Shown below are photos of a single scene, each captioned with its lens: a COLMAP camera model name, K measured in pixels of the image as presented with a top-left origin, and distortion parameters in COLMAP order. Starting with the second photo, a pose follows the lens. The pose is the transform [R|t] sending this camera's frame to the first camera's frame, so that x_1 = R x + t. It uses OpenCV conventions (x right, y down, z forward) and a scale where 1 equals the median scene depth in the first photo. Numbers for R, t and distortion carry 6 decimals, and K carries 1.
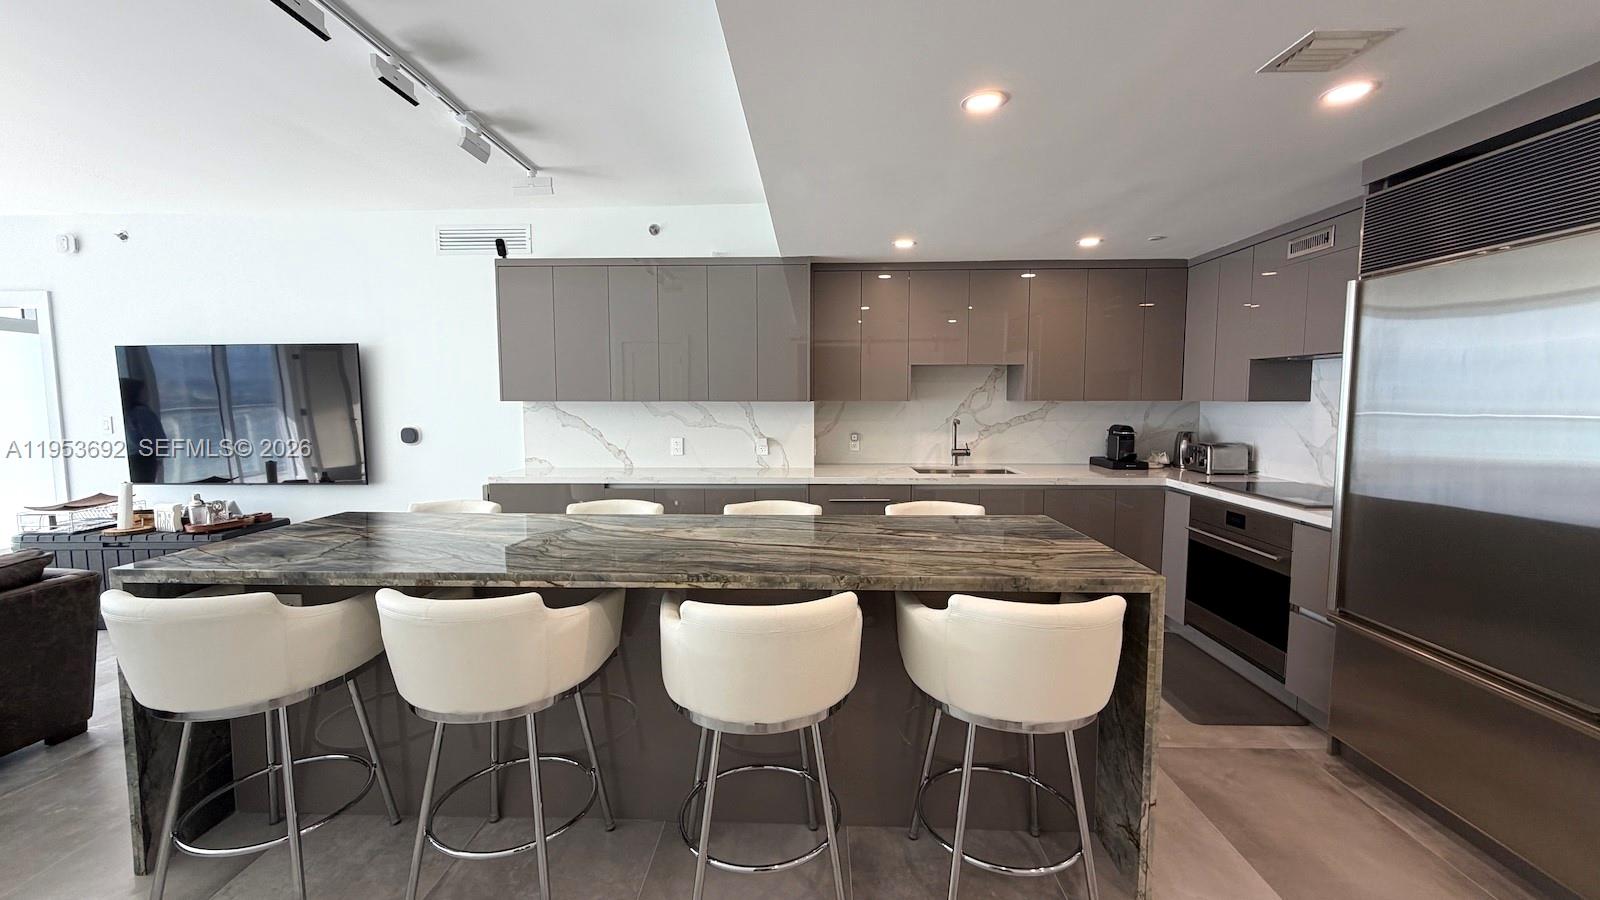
lens RADIAL K [[636.8, 0, 795.7], [0, 636.8, 448.1], [0, 0, 1]] dist [-0.000398, 0.000302]
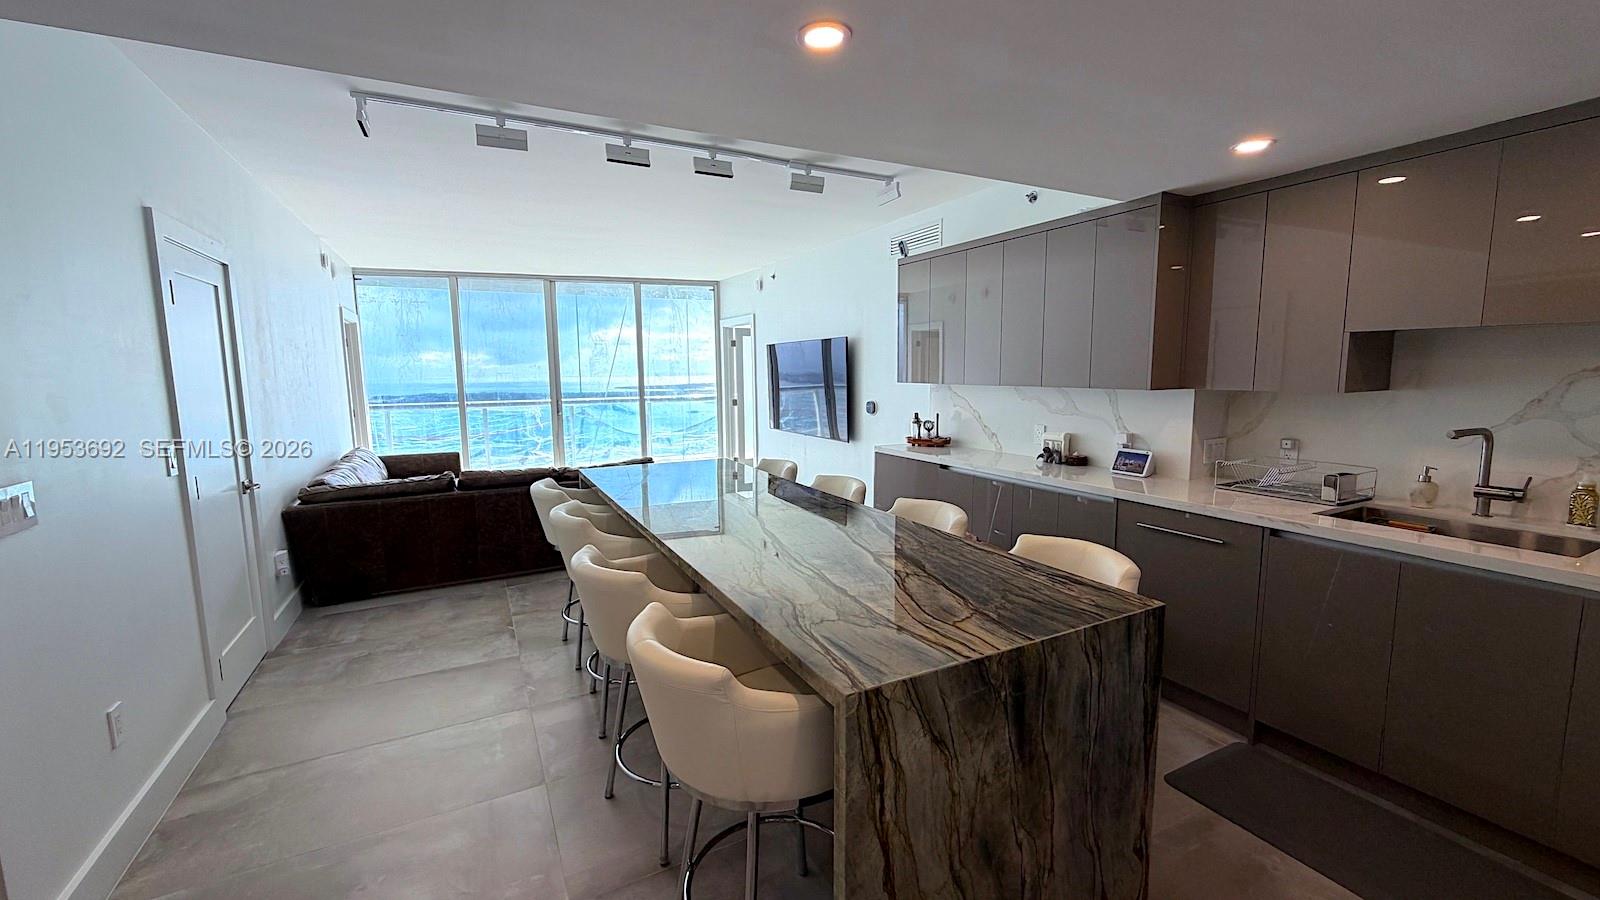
lens RADIAL K [[636.8, 0, 794.9], [0, 636.8, 448.9], [0, 0, 1]] dist [-0.000398, 0.000302]
pose [[0.488642, 0.107425, -0.865845, 0.438214], [-0.059647, 0.994182, 0.089686, -0.043033], [0.870443, 0.007821, 0.492207, 0.248791]]
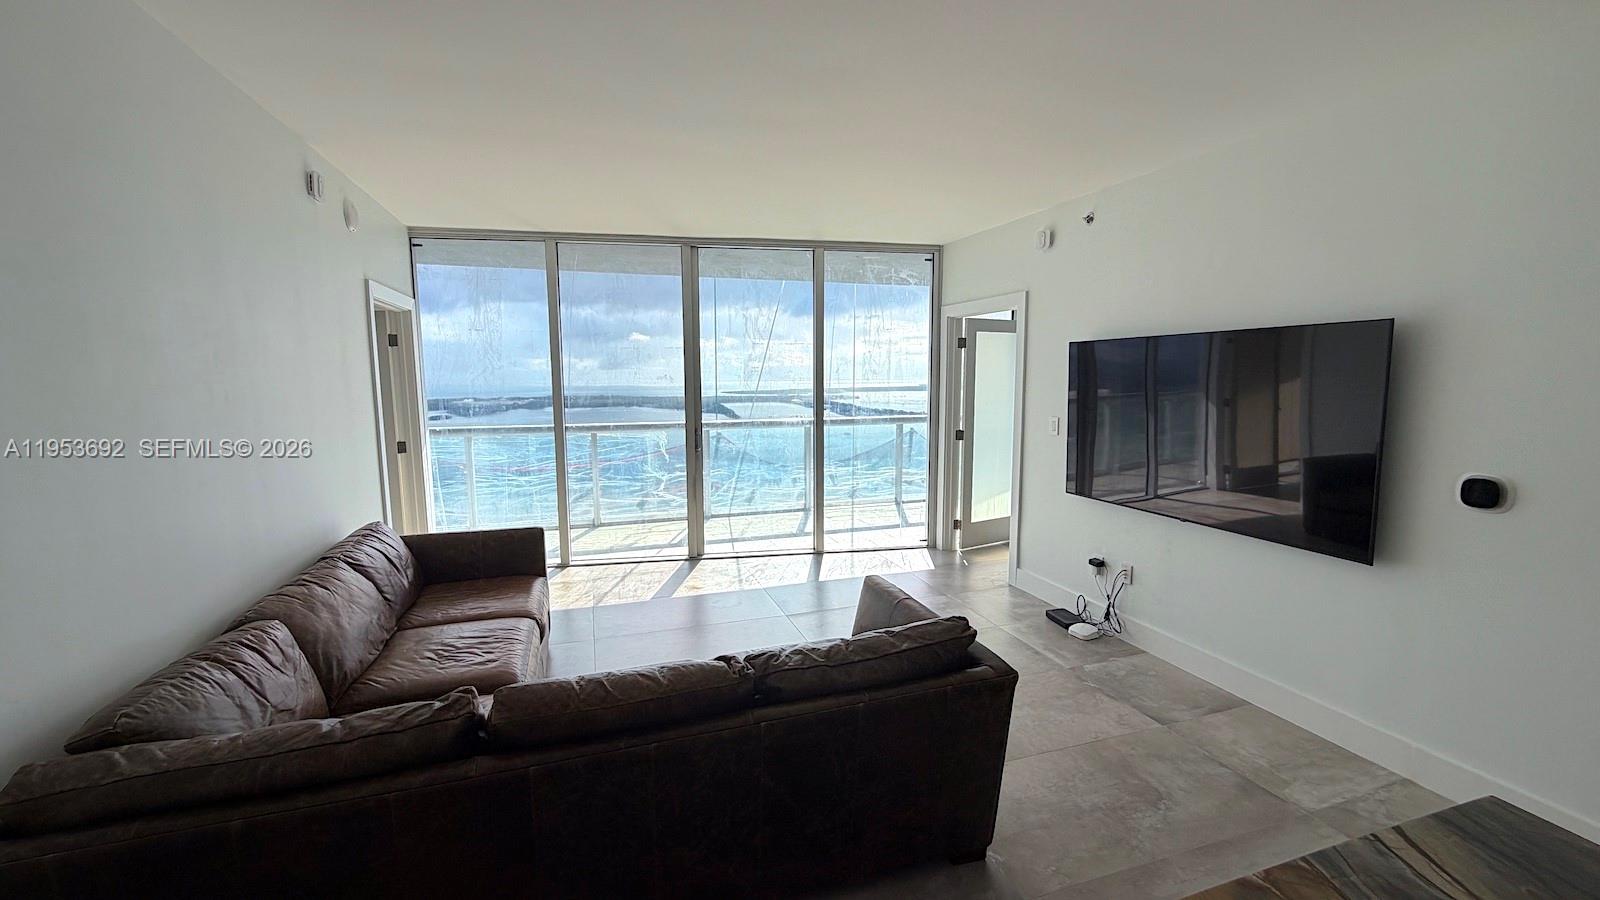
lens RADIAL K [[636.8, 0, 792.2], [0, 636.8, 442.5], [0, 0, 1]] dist [-0.000398, 0.000302]
pose [[0.339498, 0.101209, -0.935146, -0.330079], [-0.071347, 0.994101, 0.081688, -0.063427], [0.937897, 0.038987, 0.344716, 0.313033]]
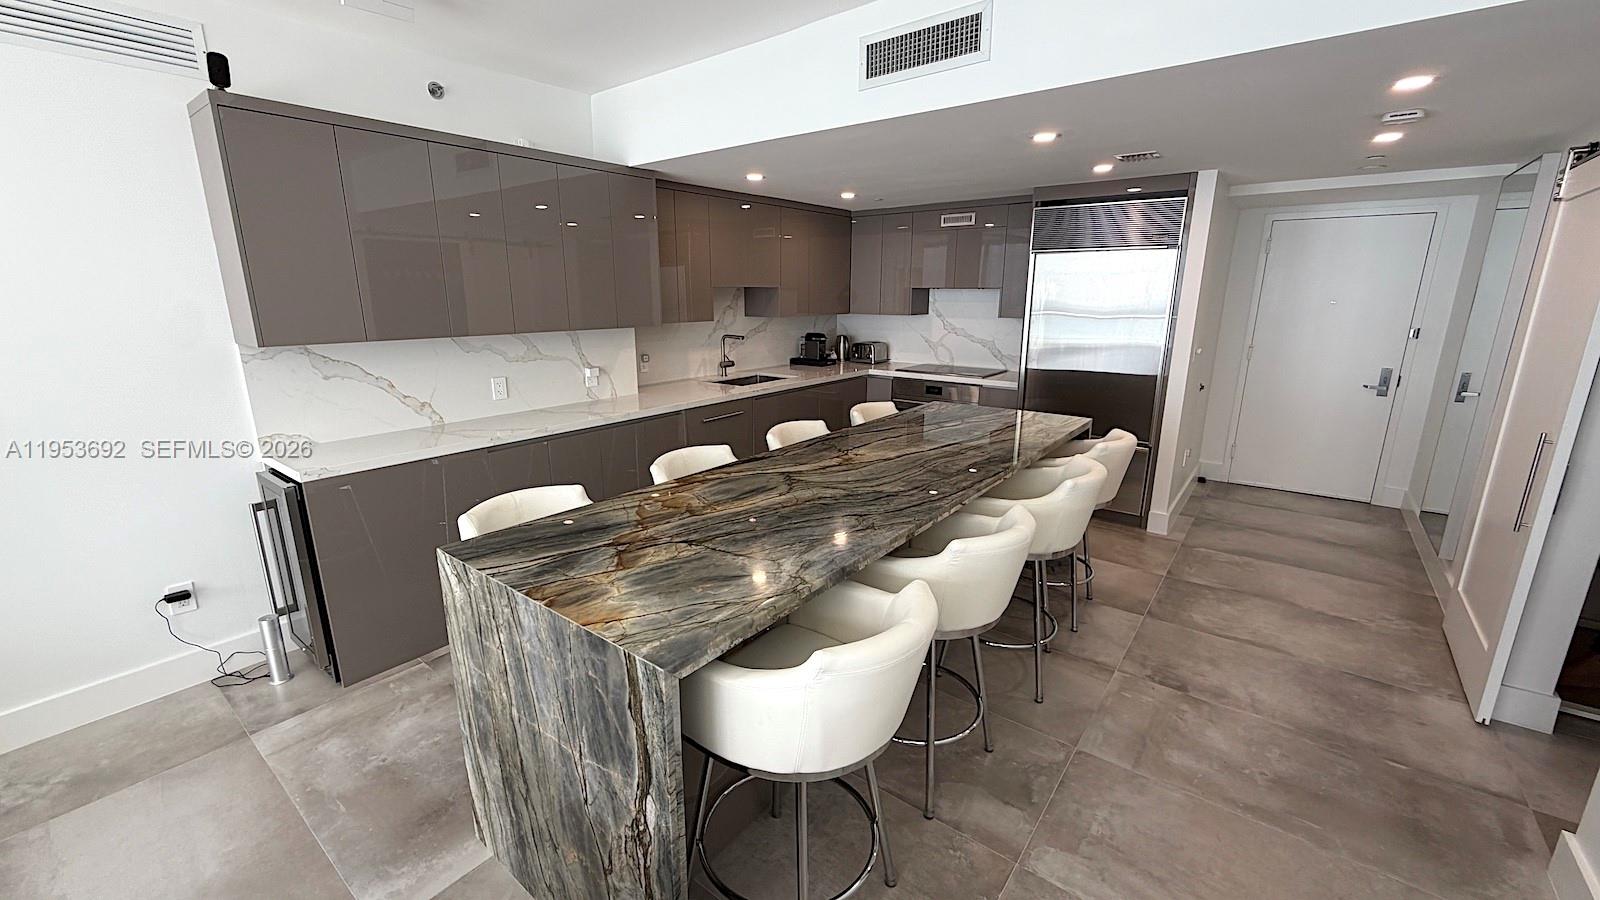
lens RADIAL K [[636.8, 0, 793.0], [0, 636.8, 449.3], [0, 0, 1]] dist [-0.000398, 0.000302]
pose [[0.595407, -0.194232, 0.779592, -0.611255], [0.065721, 0.978860, 0.193685, -0.059299], [-0.800731, -0.064086, 0.595586, 0.222511]]
